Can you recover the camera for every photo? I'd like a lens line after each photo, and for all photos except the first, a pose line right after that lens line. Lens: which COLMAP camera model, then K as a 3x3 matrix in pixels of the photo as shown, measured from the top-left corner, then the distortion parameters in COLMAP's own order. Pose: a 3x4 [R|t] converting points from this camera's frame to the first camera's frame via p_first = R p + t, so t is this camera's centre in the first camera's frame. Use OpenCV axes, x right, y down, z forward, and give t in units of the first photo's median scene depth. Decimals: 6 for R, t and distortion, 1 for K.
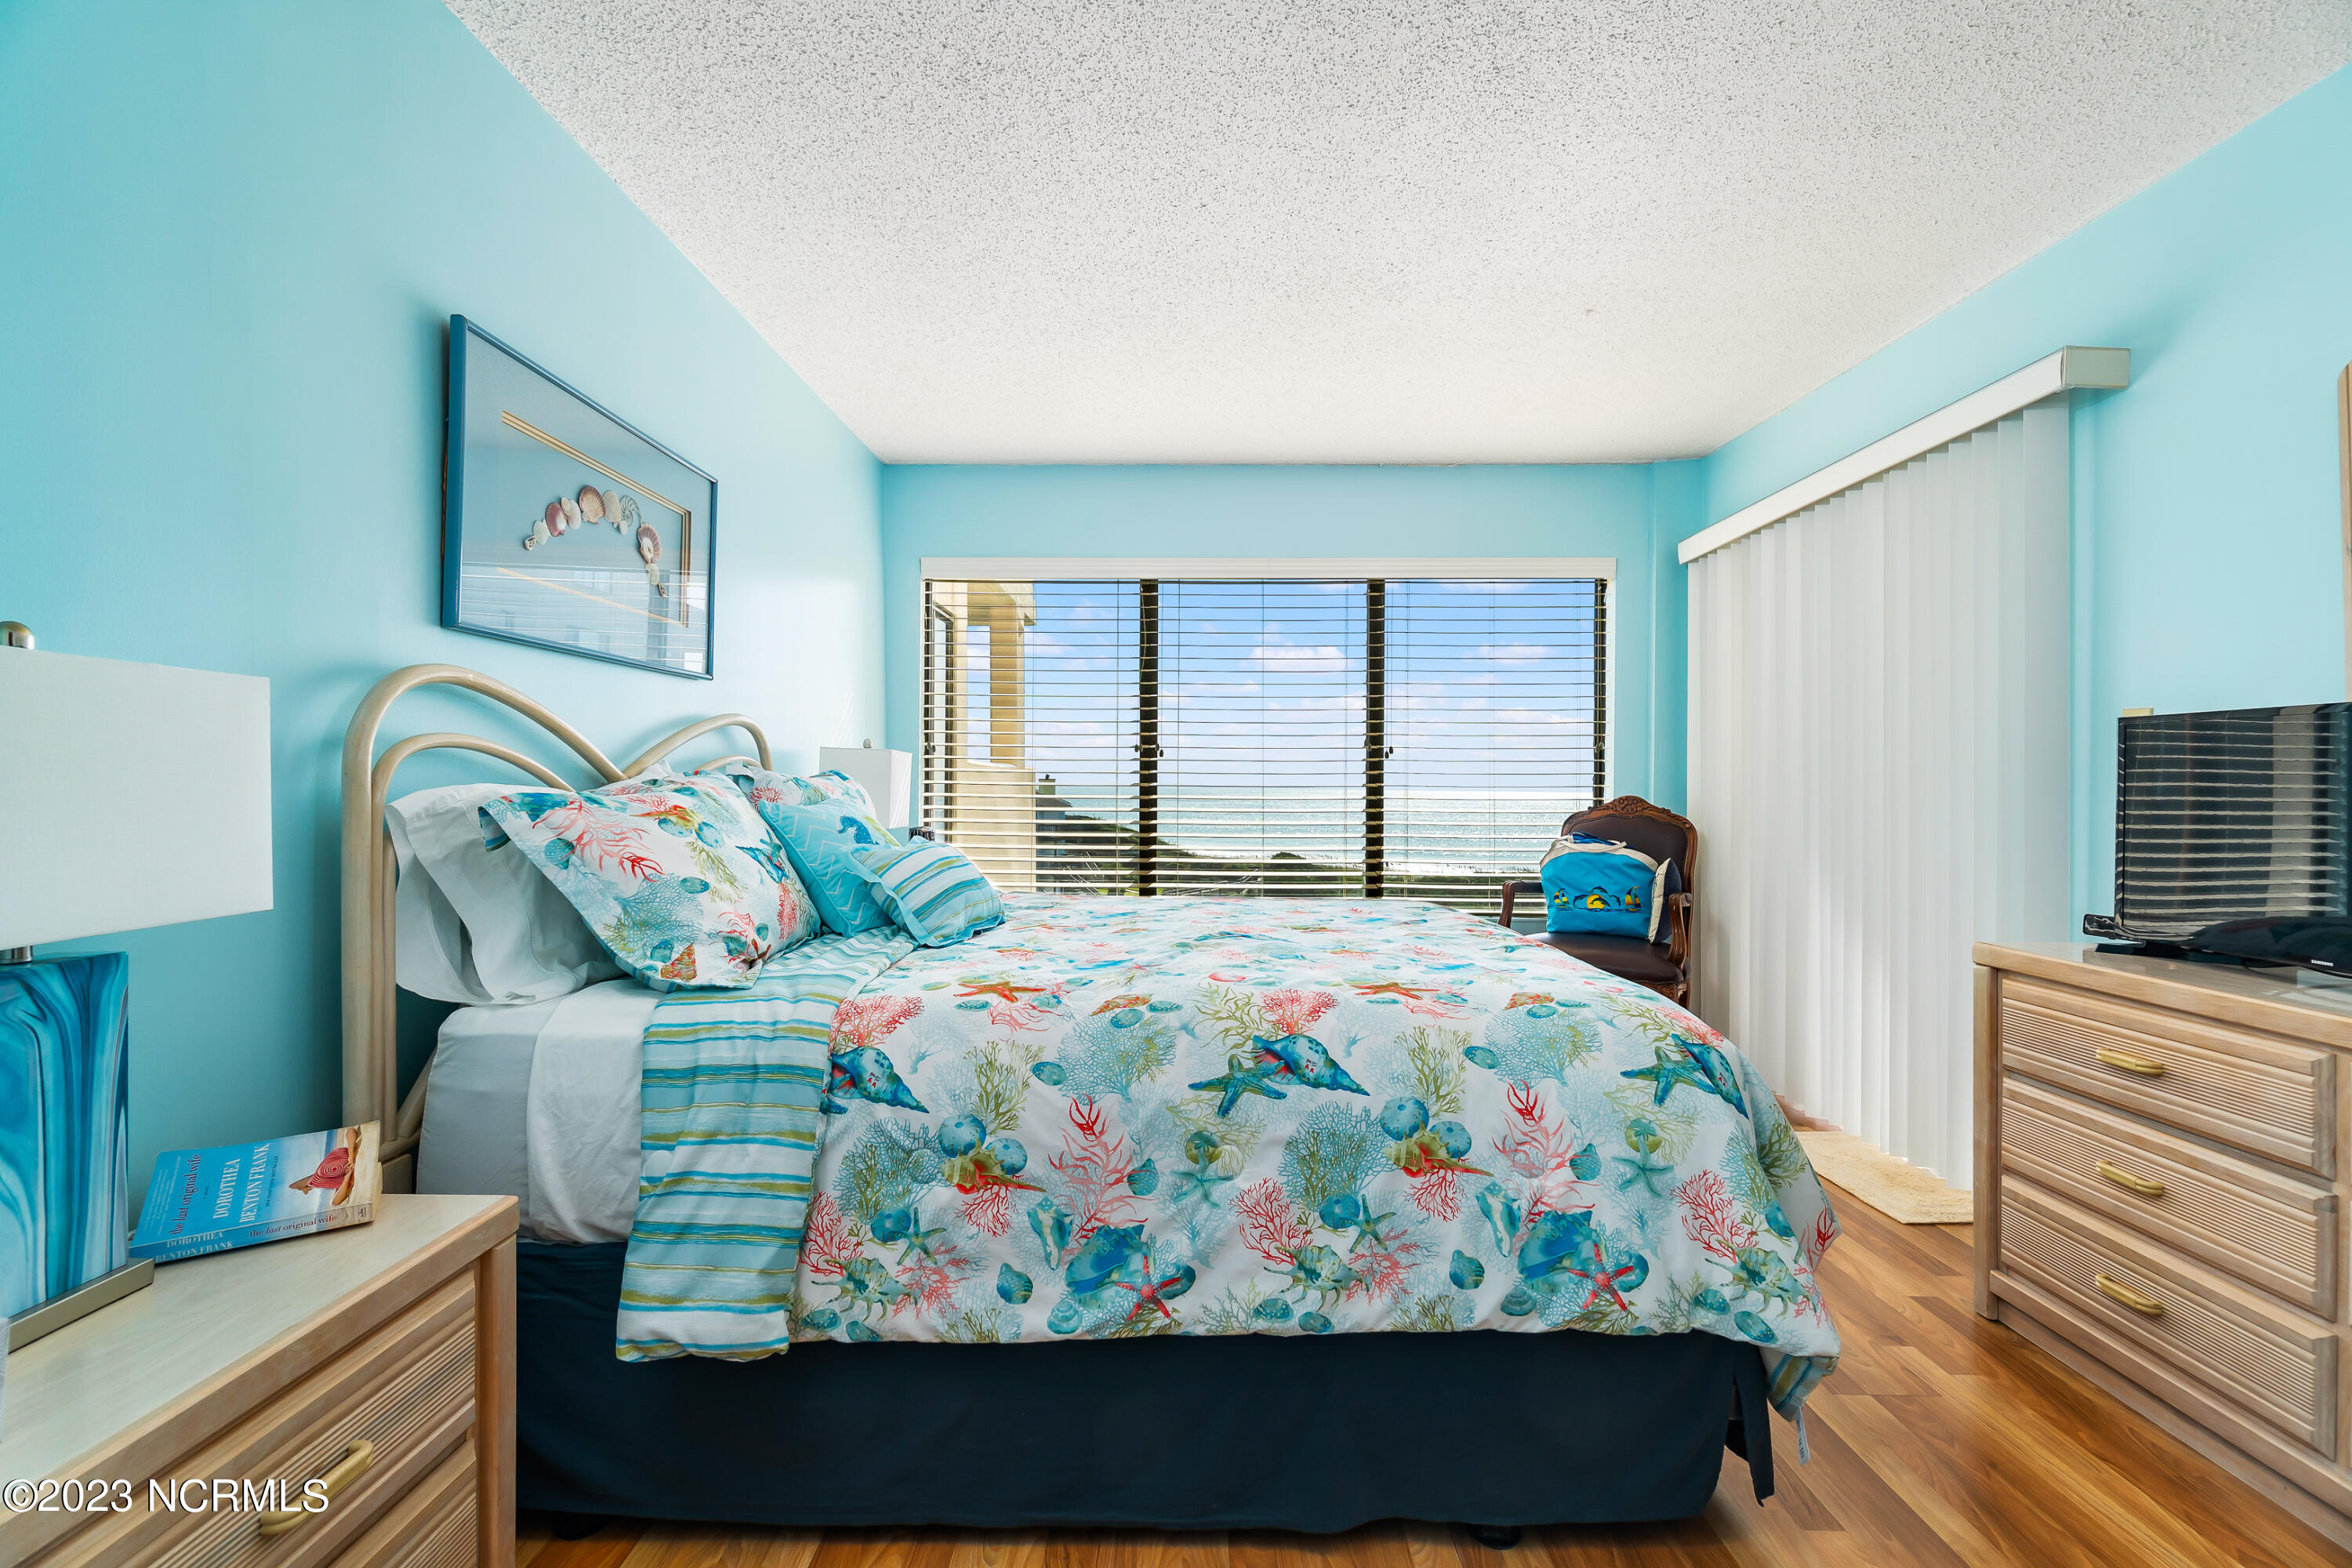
lens RADIAL K [[1015.4, 0, 1165.2], [0, 1015.4, 775.3], [0, 0, 1]] dist [-0.005136, 0.001627]
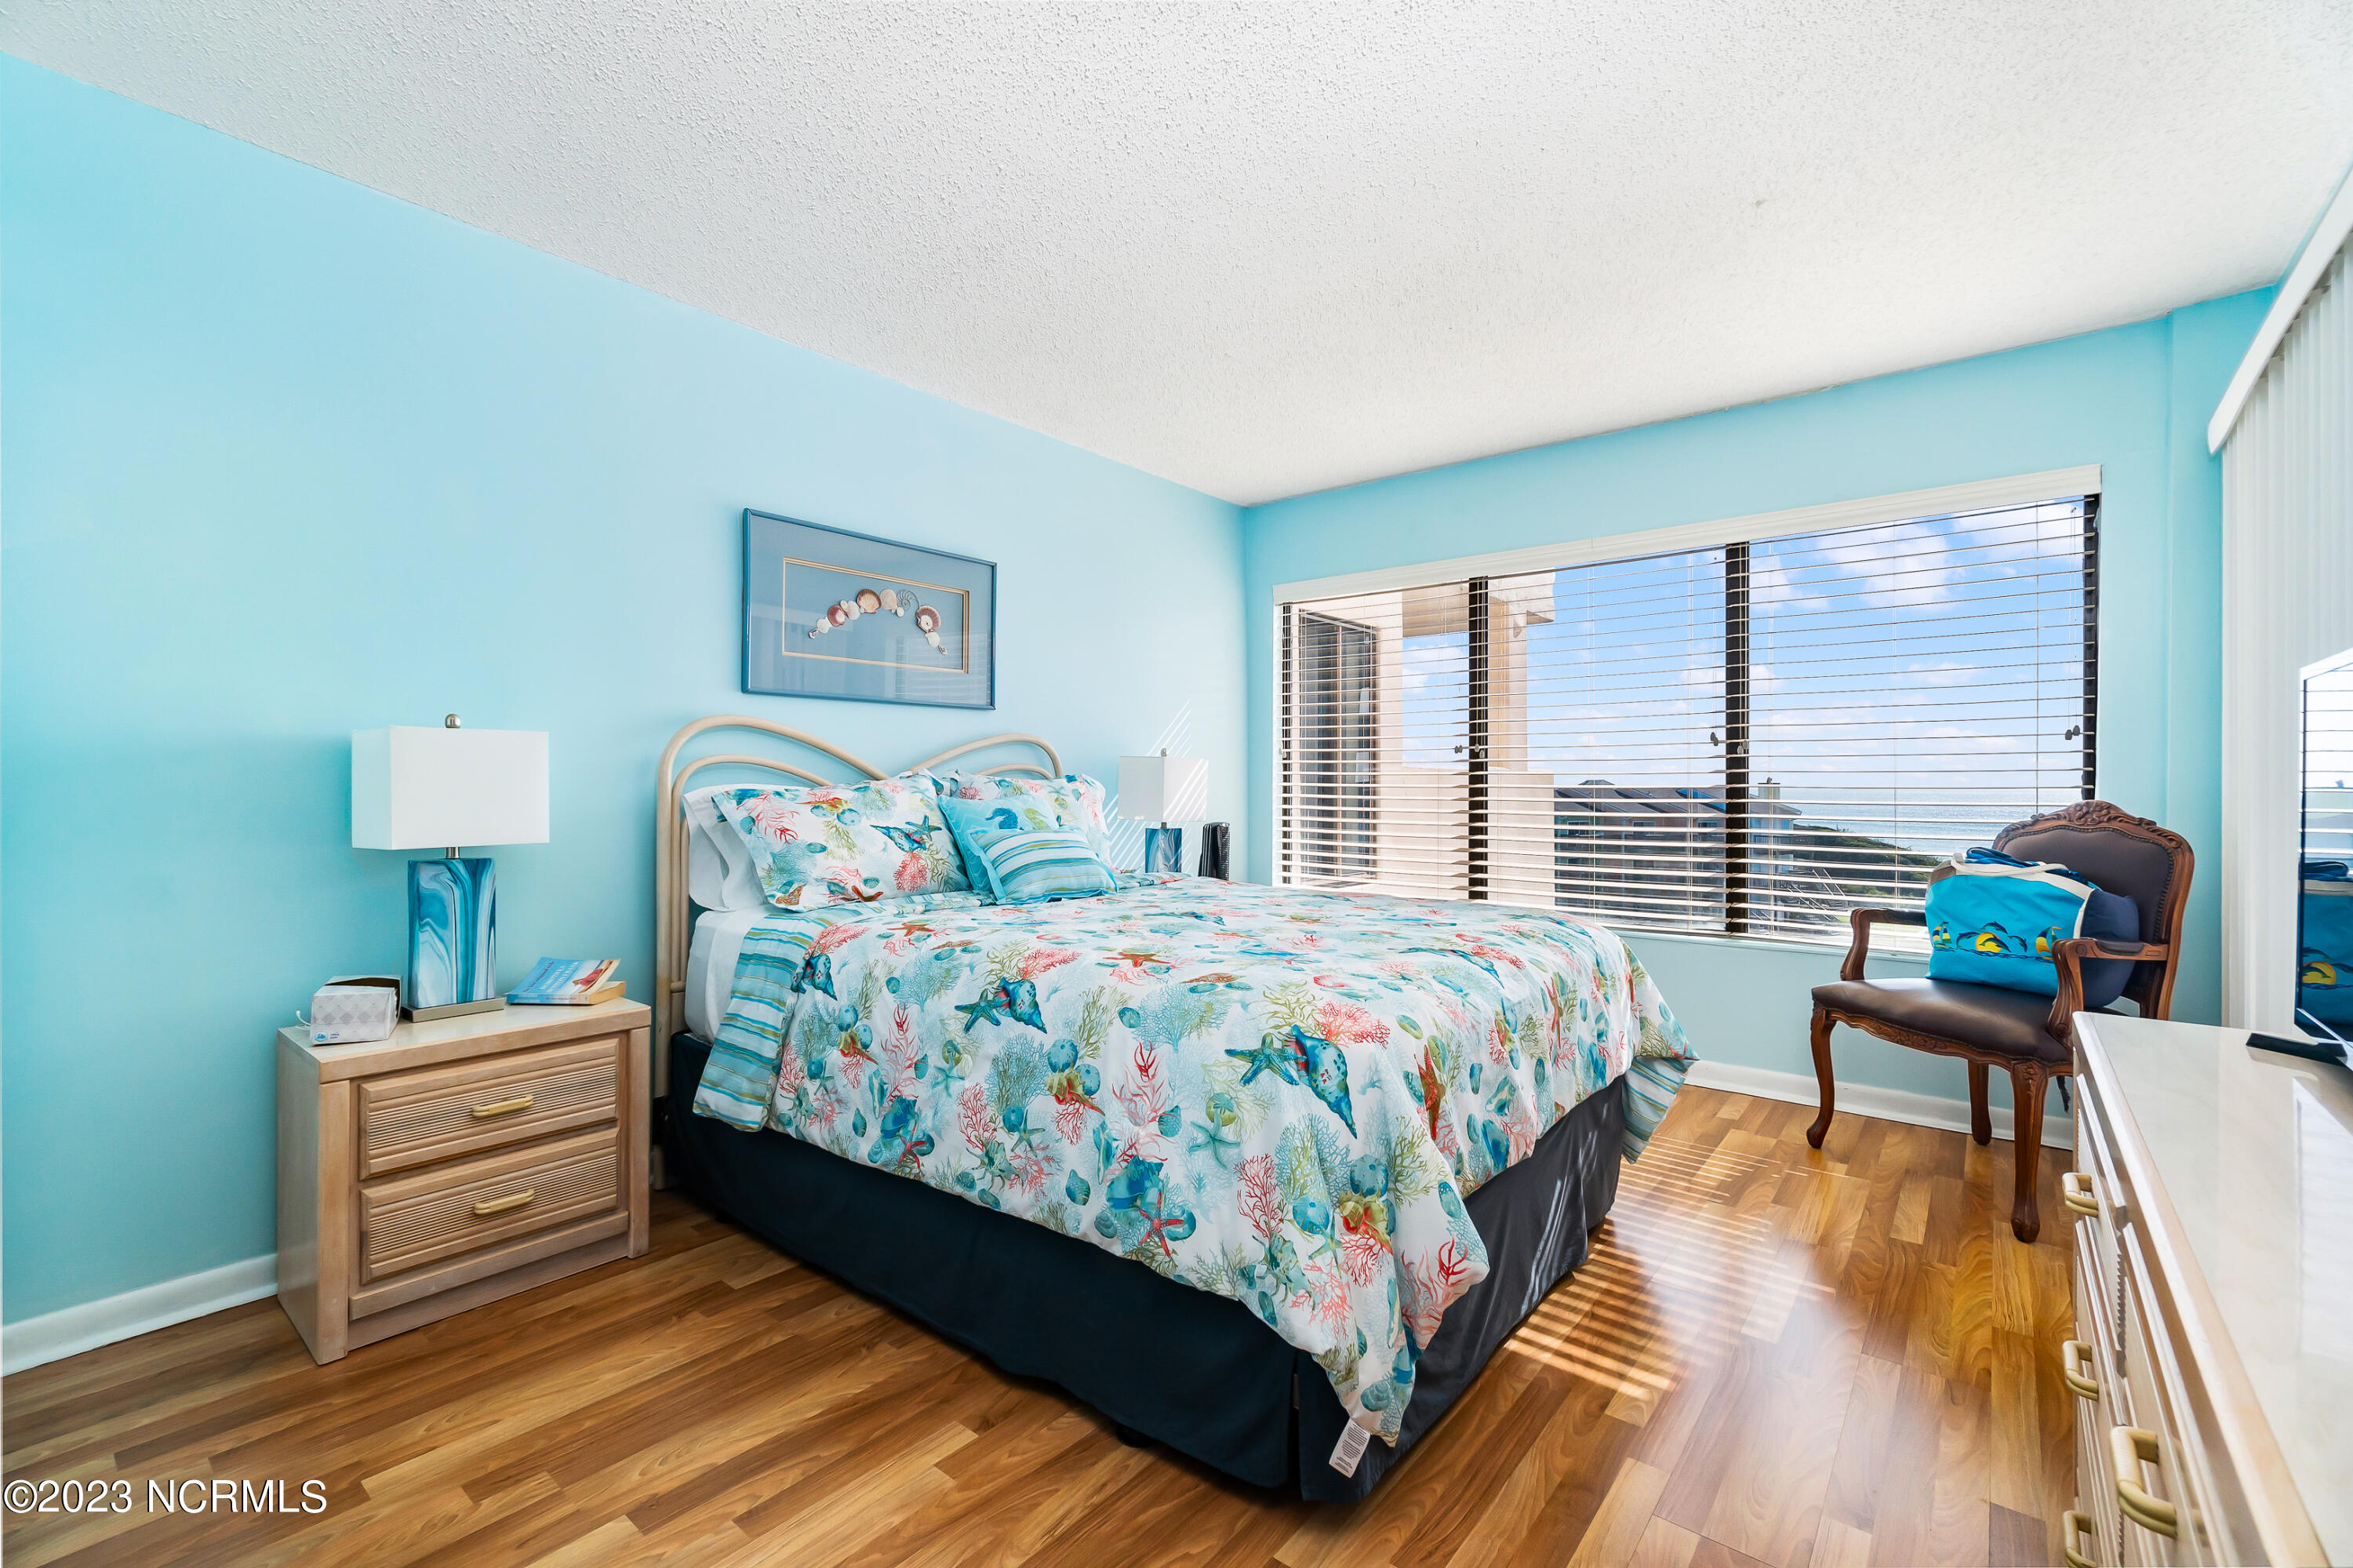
lens RADIAL K [[1015.9, 0, 1163.8], [0, 1015.9, 779.5], [0, 0, 1]] dist [-0.005136, 0.001627]
pose [[0.779748, -0.006570, -0.626059, 1.099496], [0.005868, 0.999978, -0.003185, 0.012625], [0.626066, -0.001190, 0.779769, 0.131225]]
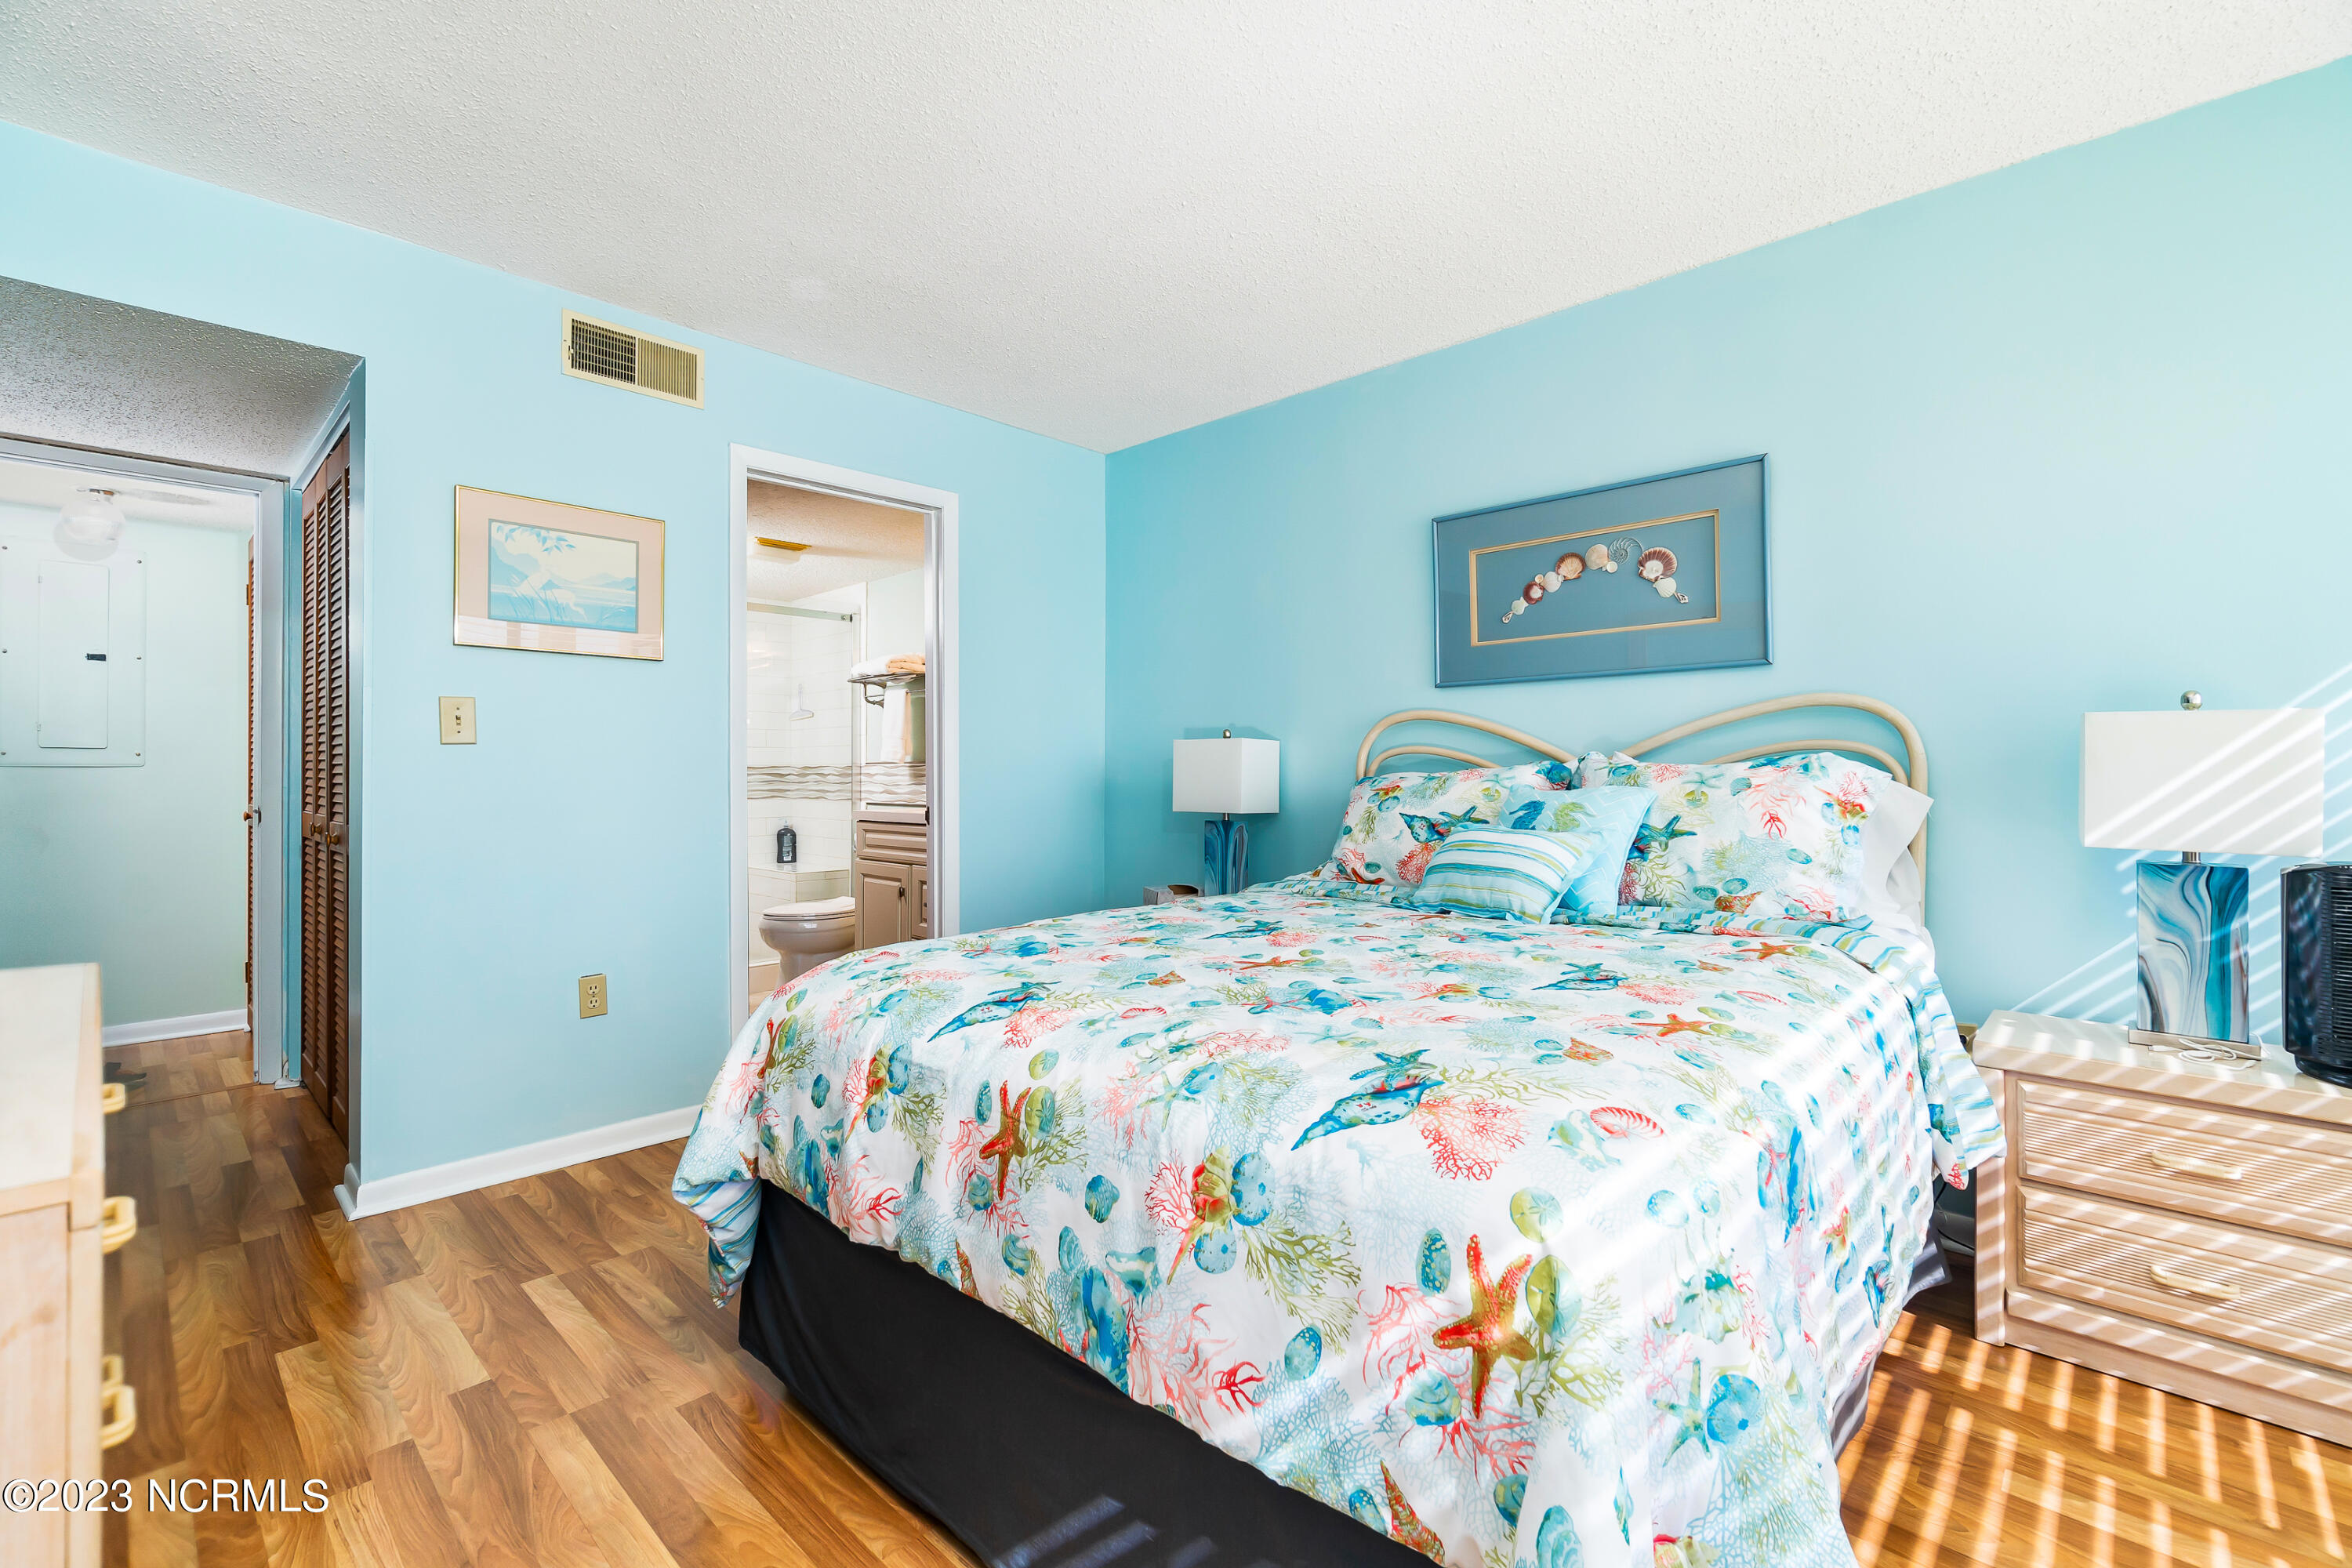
lens RADIAL K [[1015.4, 0, 1191.7], [0, 1015.4, 789.8], [0, 0, 1]] dist [-0.005136, 0.001627]
pose [[-0.667438, 0.006377, -0.744638, 1.173185], [0.002993, 0.999978, 0.005880, 0.033202], [0.744659, 0.001696, -0.667443, 2.292286]]
